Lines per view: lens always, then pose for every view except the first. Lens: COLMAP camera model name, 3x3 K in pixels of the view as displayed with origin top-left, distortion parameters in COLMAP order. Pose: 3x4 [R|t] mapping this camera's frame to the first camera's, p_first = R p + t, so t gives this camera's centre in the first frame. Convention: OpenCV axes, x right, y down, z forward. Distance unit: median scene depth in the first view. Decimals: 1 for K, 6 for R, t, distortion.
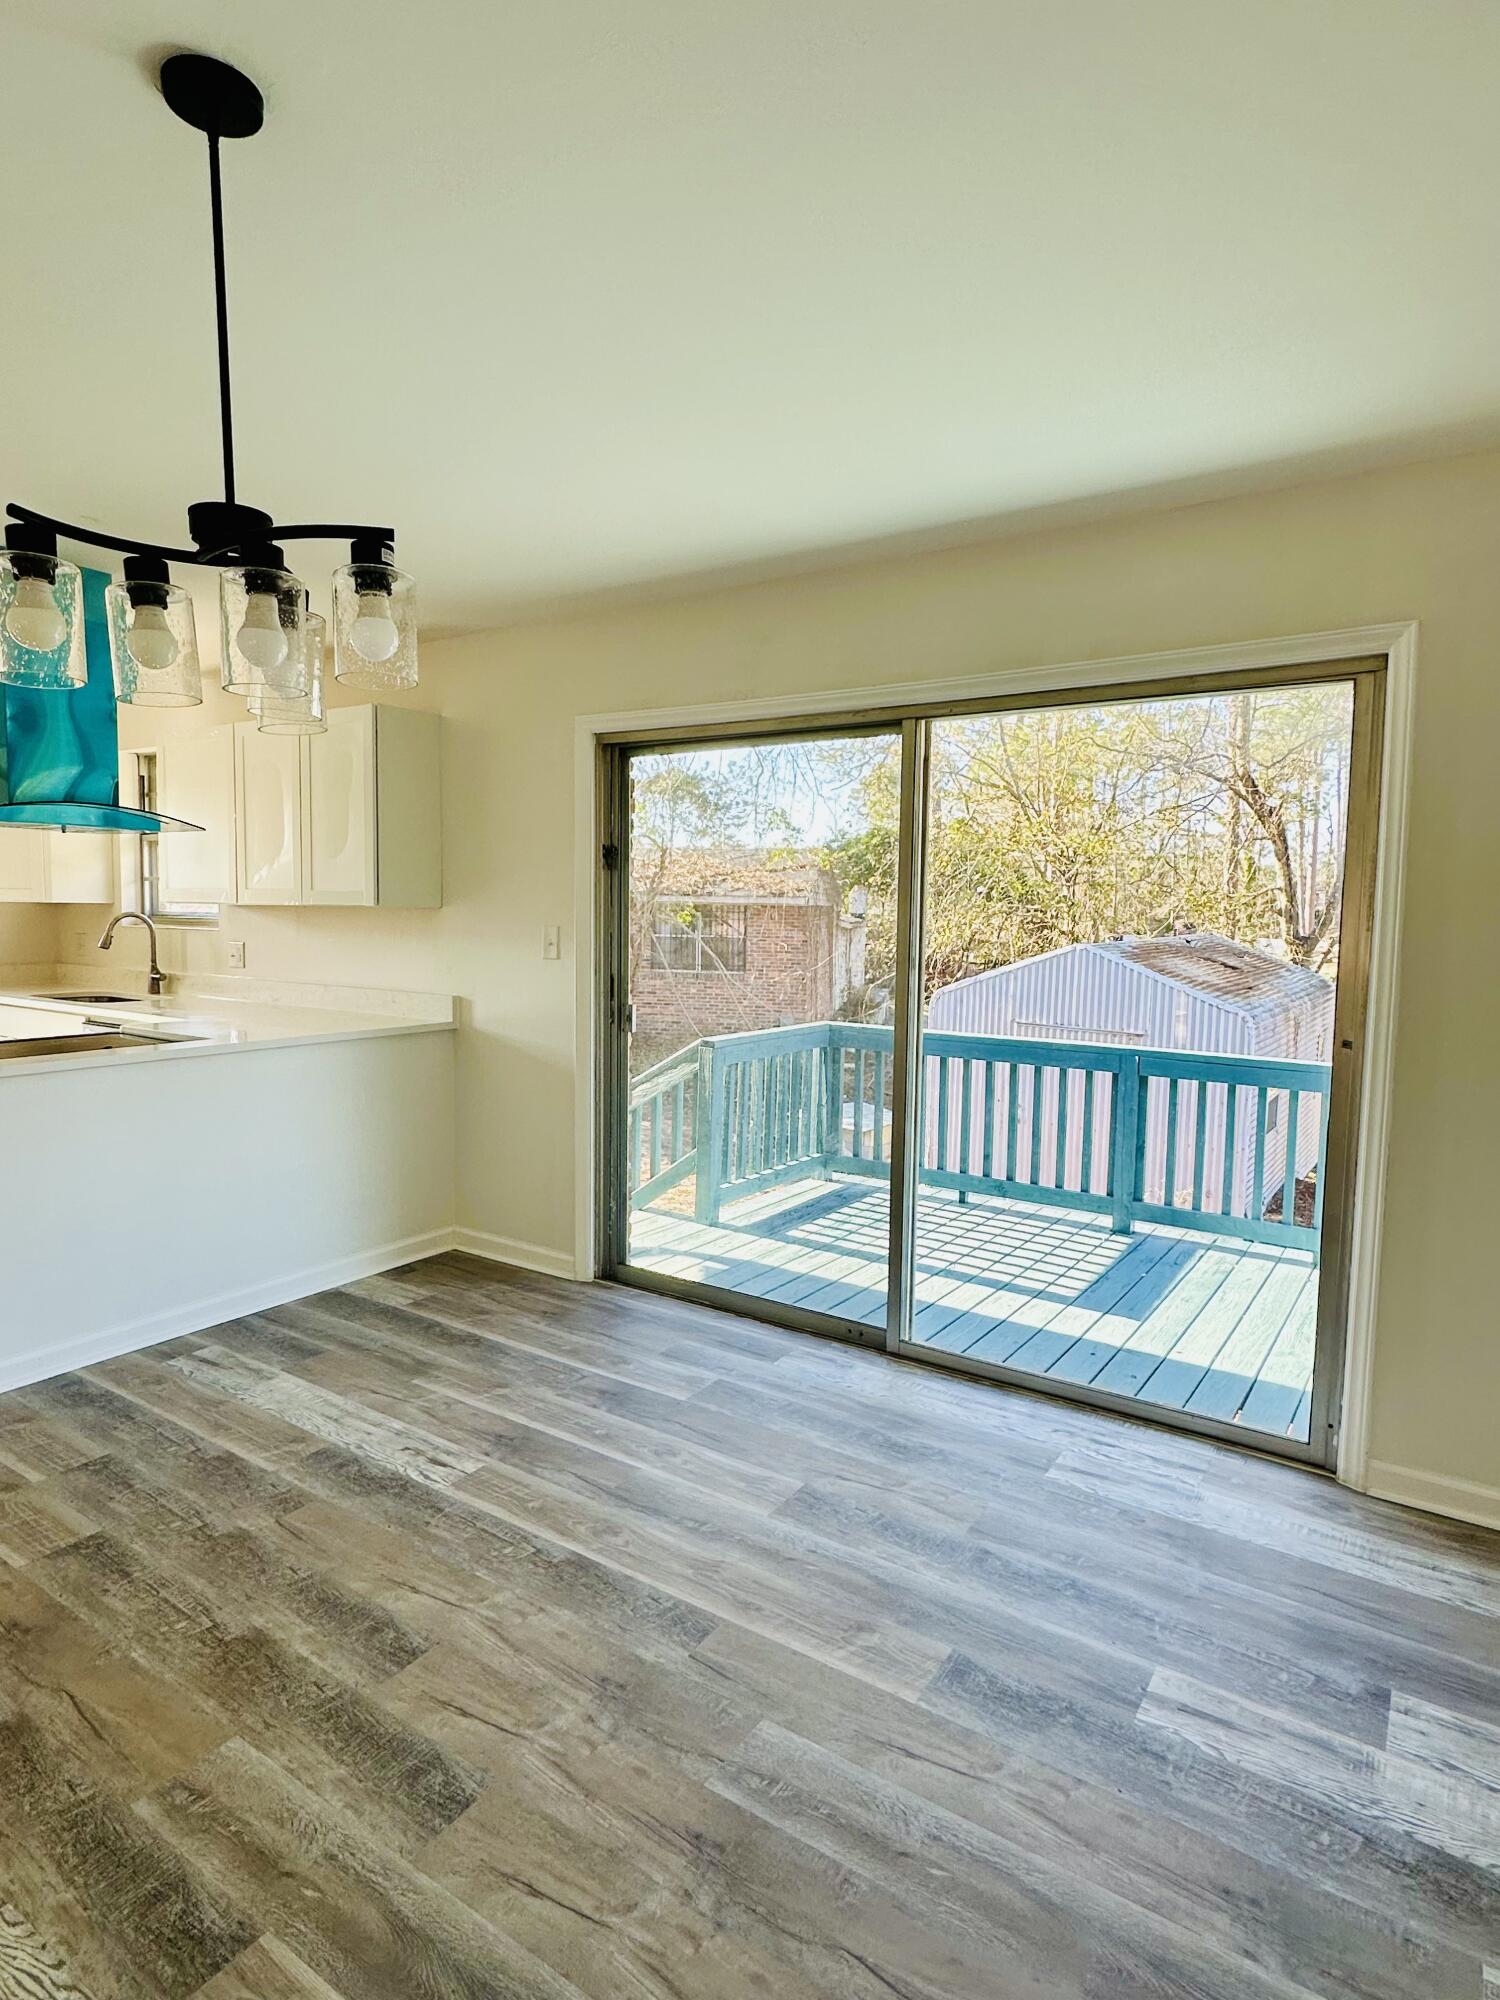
lens RADIAL K [[1098.6, 0, 750.0], [0, 1098.6, 1000.0], [0, 0, 1]] dist [0.000225, 0.000512]
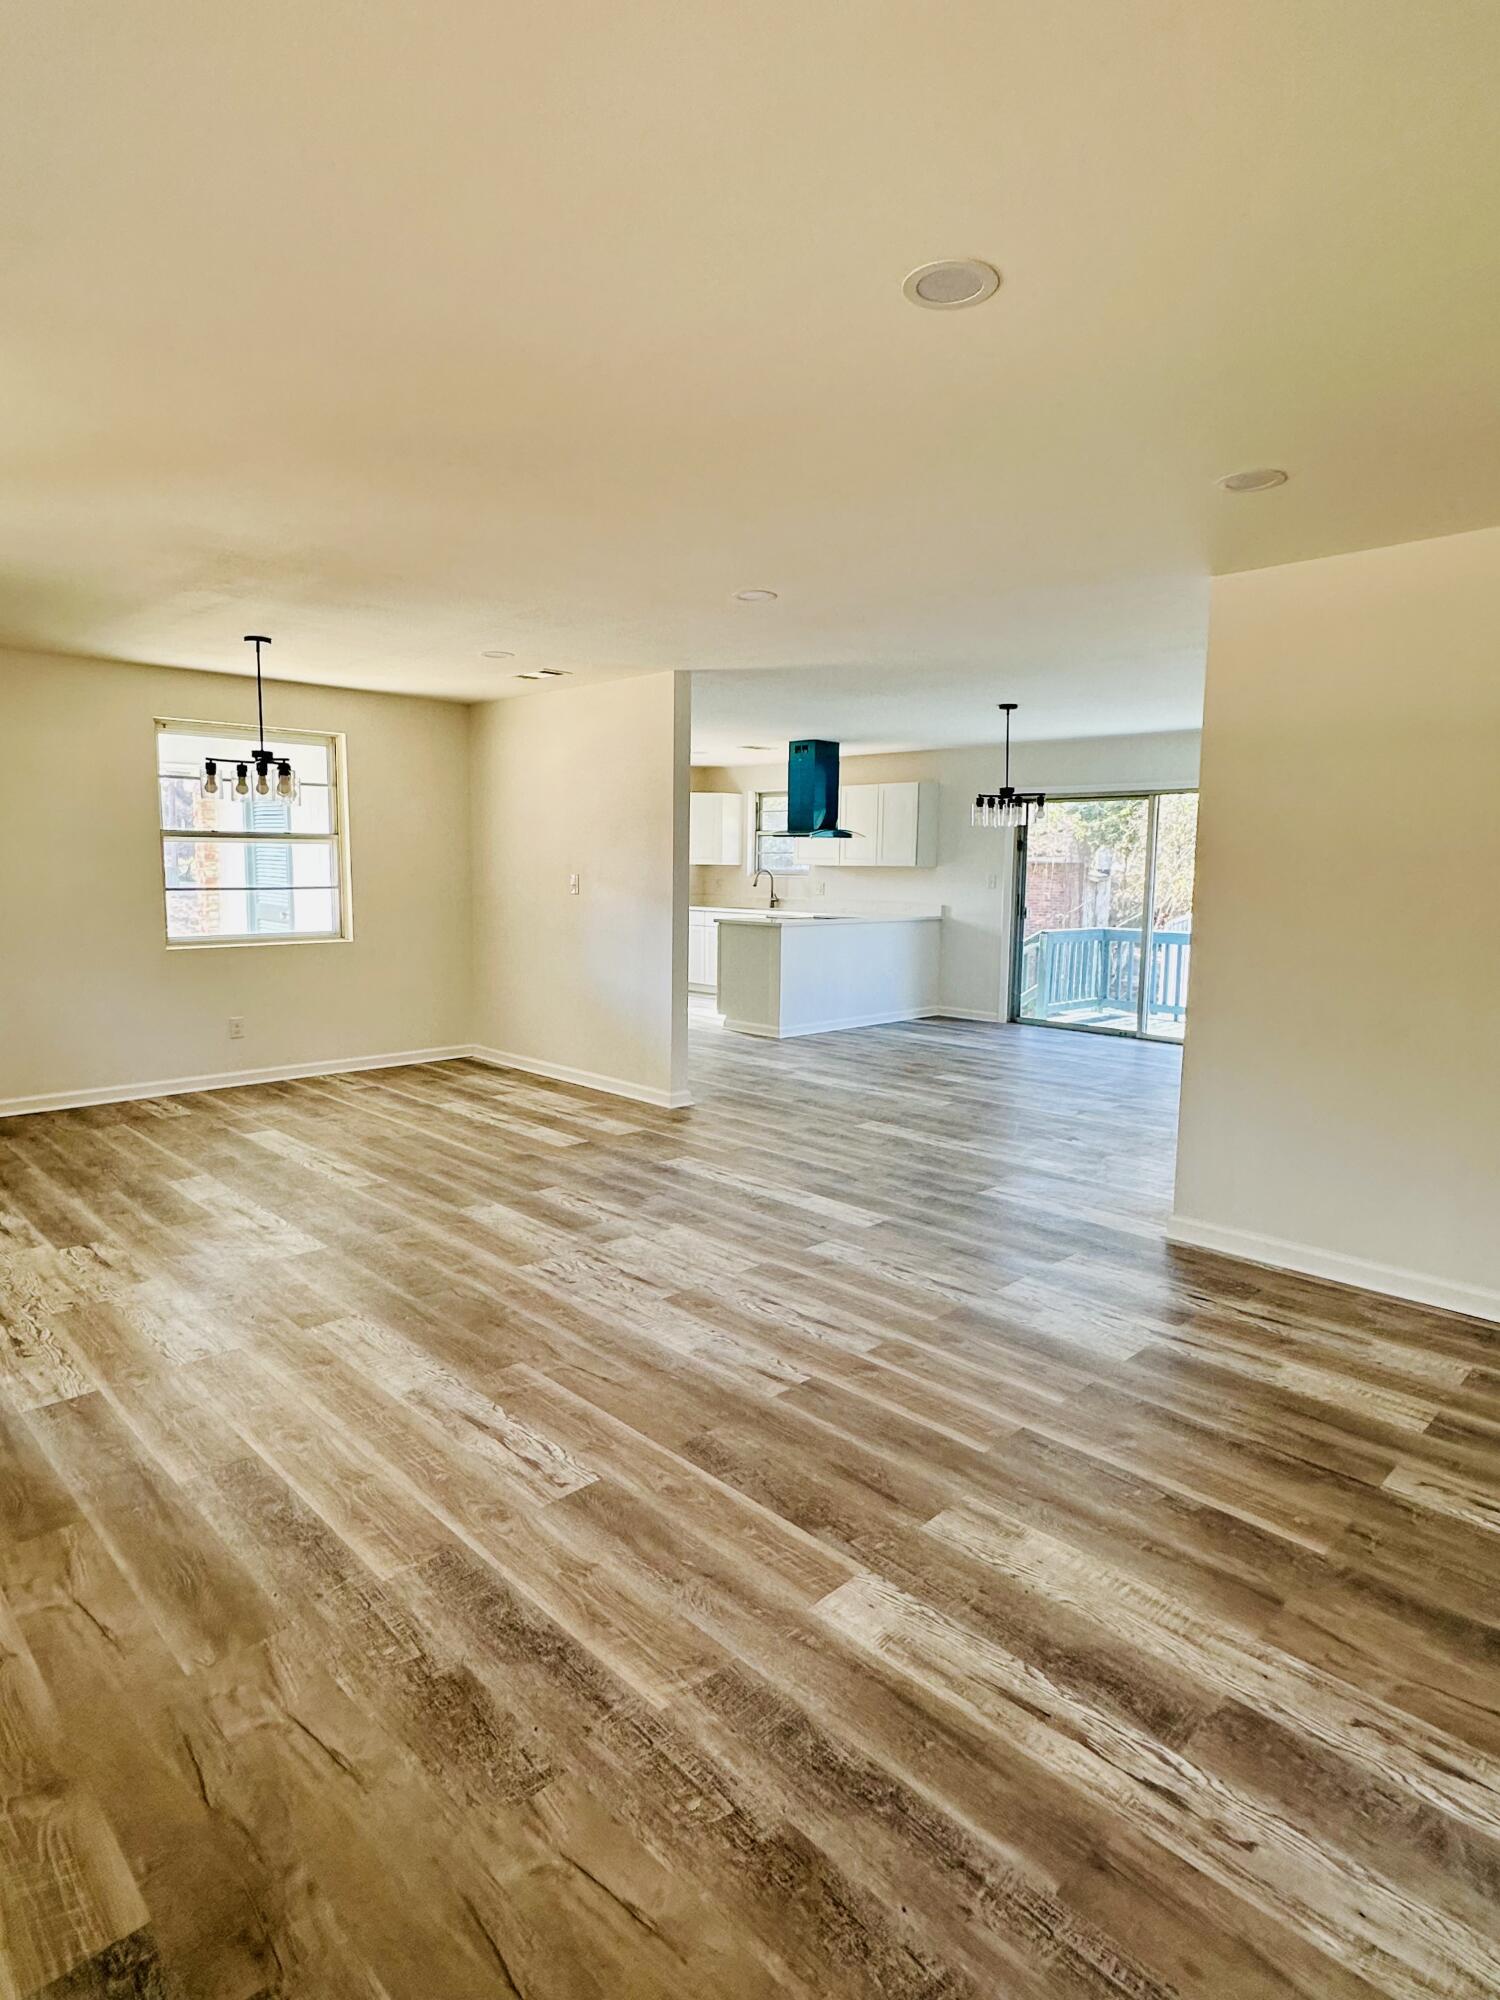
lens RADIAL K [[1098.6, 0, 750.0], [0, 1098.6, 1000.0], [0, 0, 1]] dist [0.000225, 0.000512]
pose [[0.979538, 0.021024, -0.200160, -0.143673], [-0.013179, 0.999095, 0.040445, 0.077597], [0.200829, -0.036980, 0.978928, -0.974556]]
